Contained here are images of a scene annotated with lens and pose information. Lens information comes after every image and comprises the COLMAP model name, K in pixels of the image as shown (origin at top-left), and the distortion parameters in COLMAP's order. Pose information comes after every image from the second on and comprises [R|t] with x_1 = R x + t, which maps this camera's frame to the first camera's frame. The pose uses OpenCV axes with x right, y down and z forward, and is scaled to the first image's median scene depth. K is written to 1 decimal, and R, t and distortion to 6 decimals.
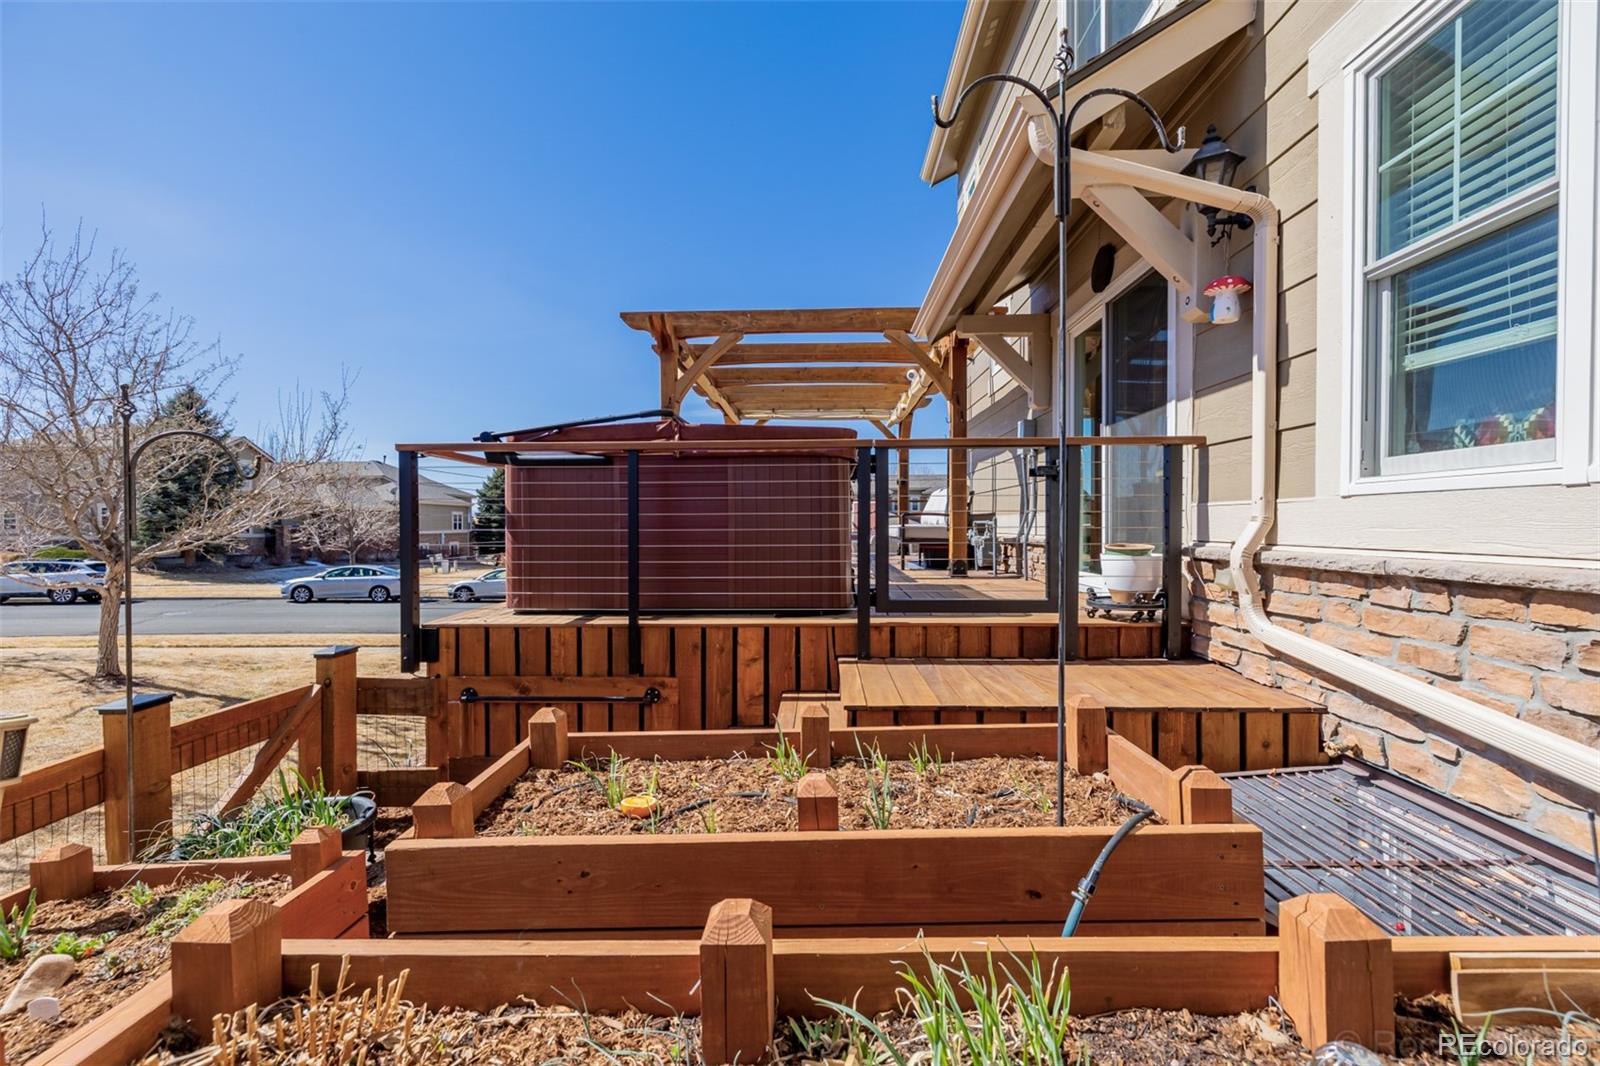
lens RADIAL K [[673.9, 0, 804.9], [0, 673.9, 533.9], [0, 0, 1]] dist [0.001521, -0.000541]
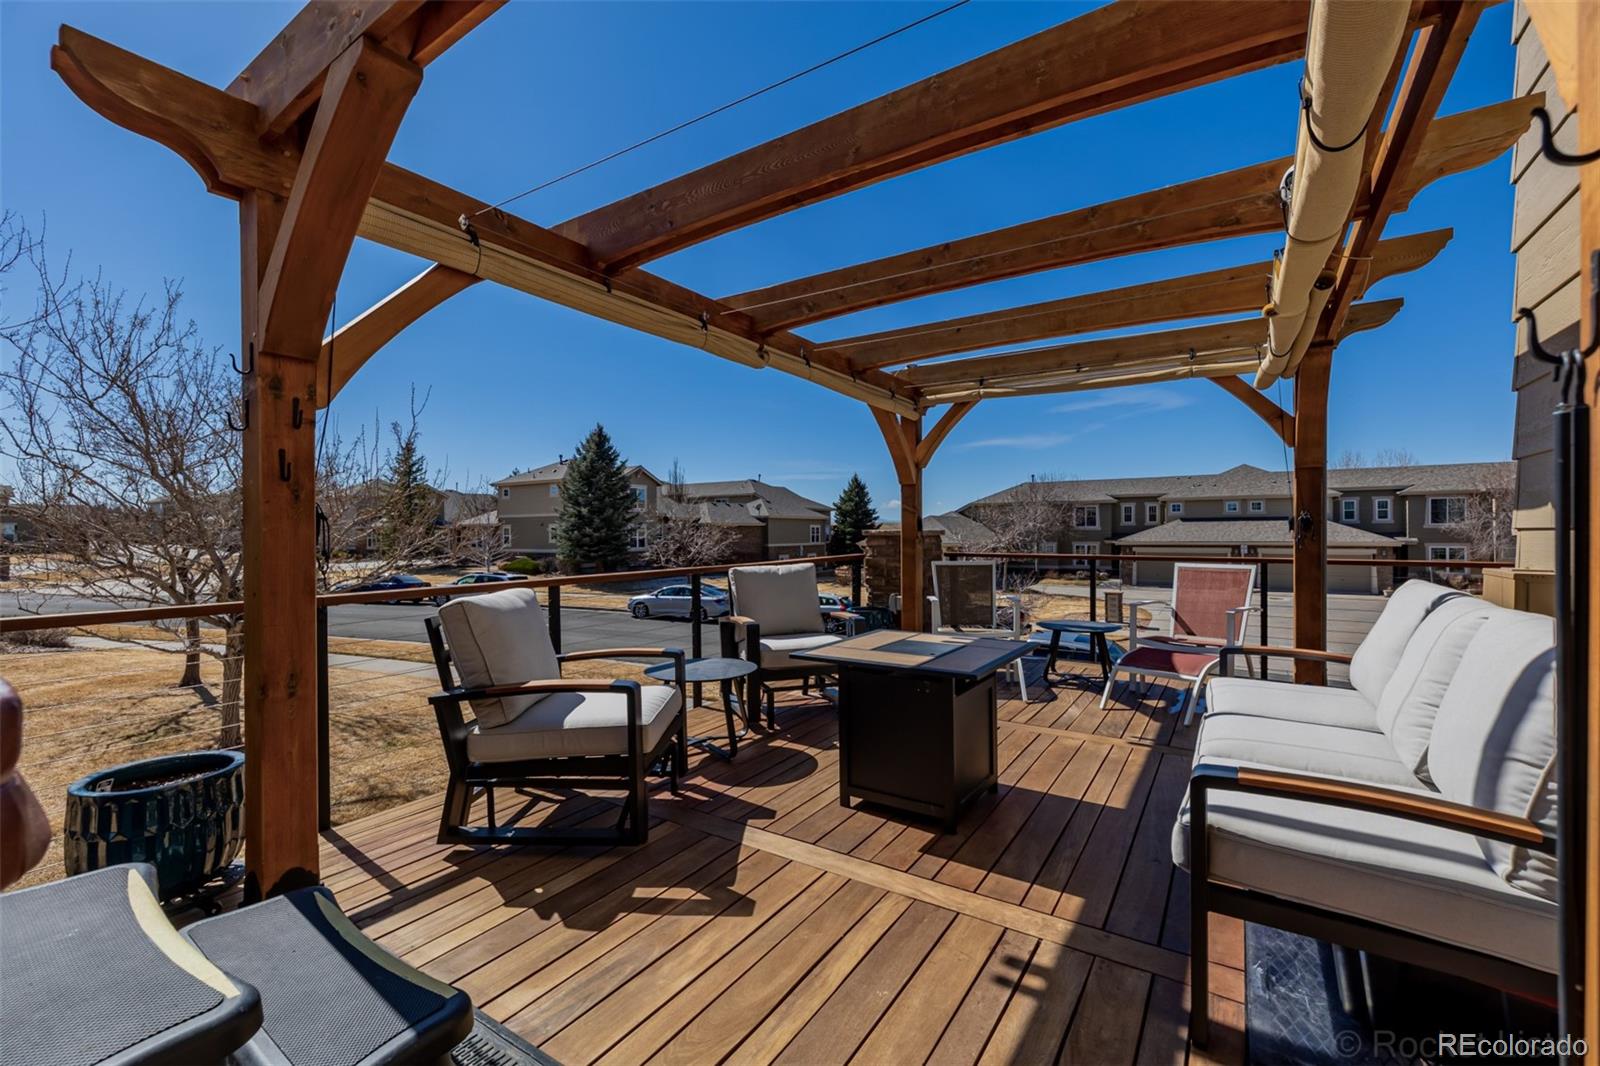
lens RADIAL K [[673.9, 0, 799.8], [0, 673.9, 535.2], [0, 0, 1]] dist [0.001521, -0.000541]
pose [[0.849226, 0.002821, -0.528023, 0.172735], [-0.005593, 0.999978, -0.003653, -0.114950], [0.528001, 0.006055, 0.849222, 0.867691]]
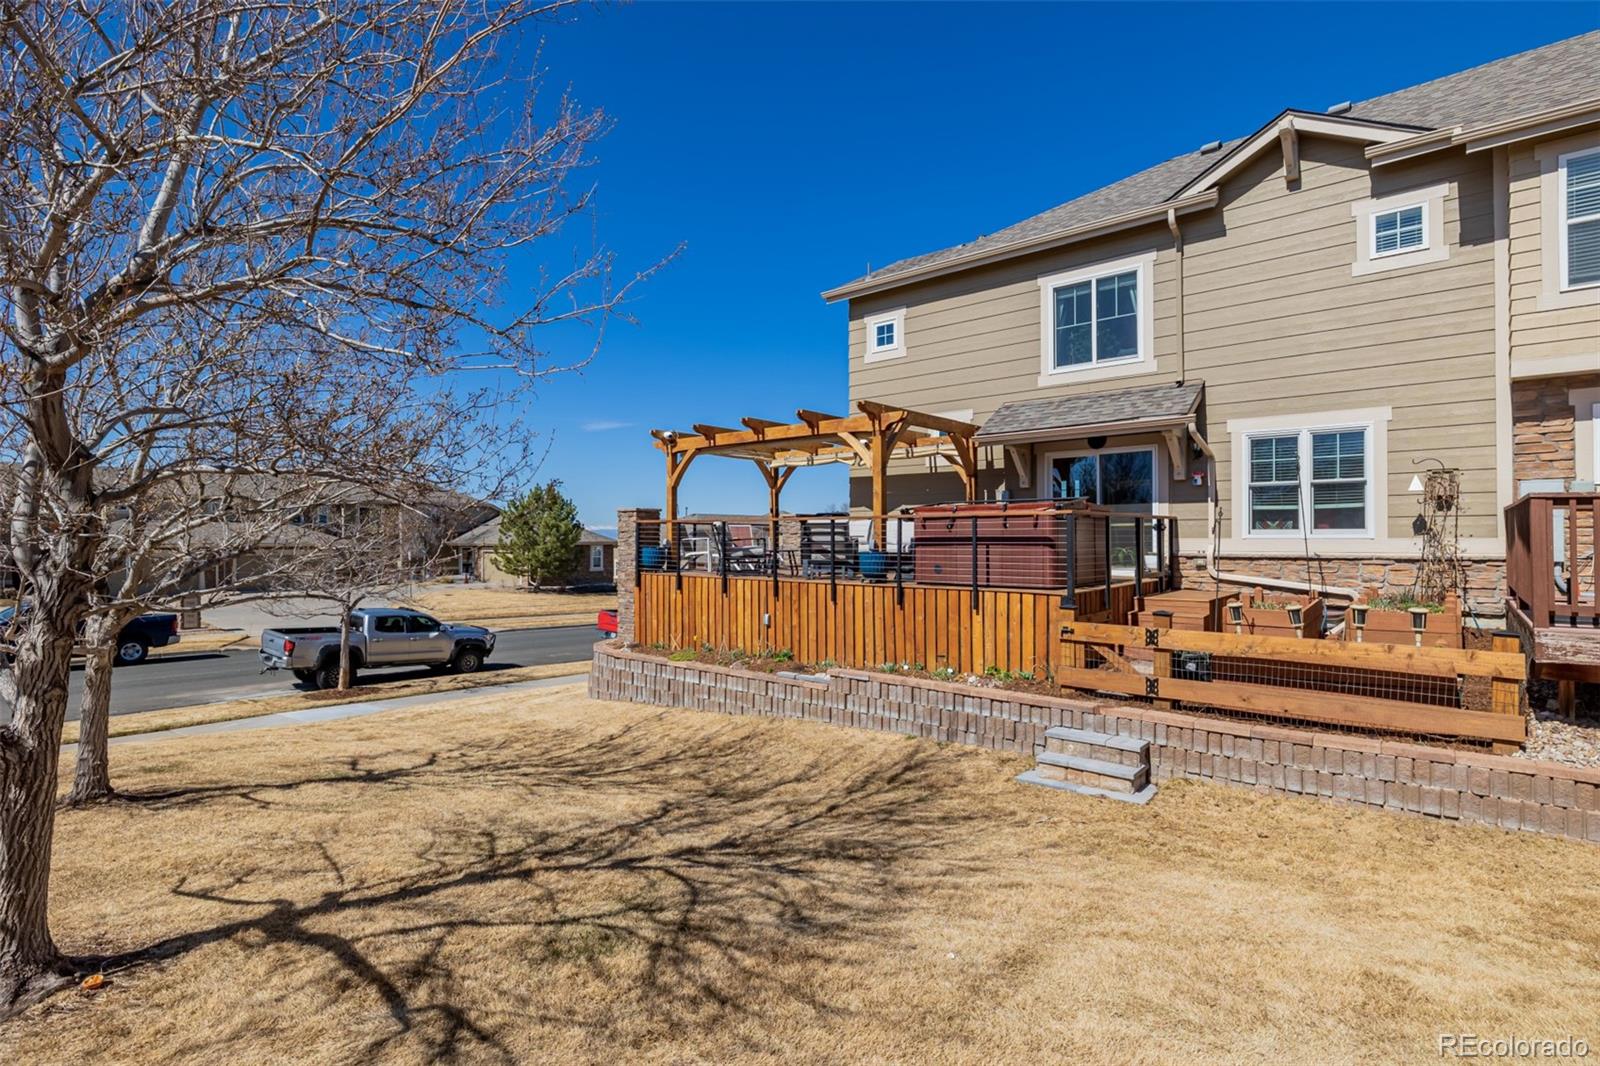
lens RADIAL K [[773.1, 0, 801.9], [0, 773.1, 535.4], [0, 0, 1]] dist [-0.005240, 0.000153]
pose [[0.626782, 0.004925, 0.779179, -1.656227], [0.011634, 0.999809, -0.015678, -0.012439], [-0.779108, 0.018891, 0.626605, 0.063553]]
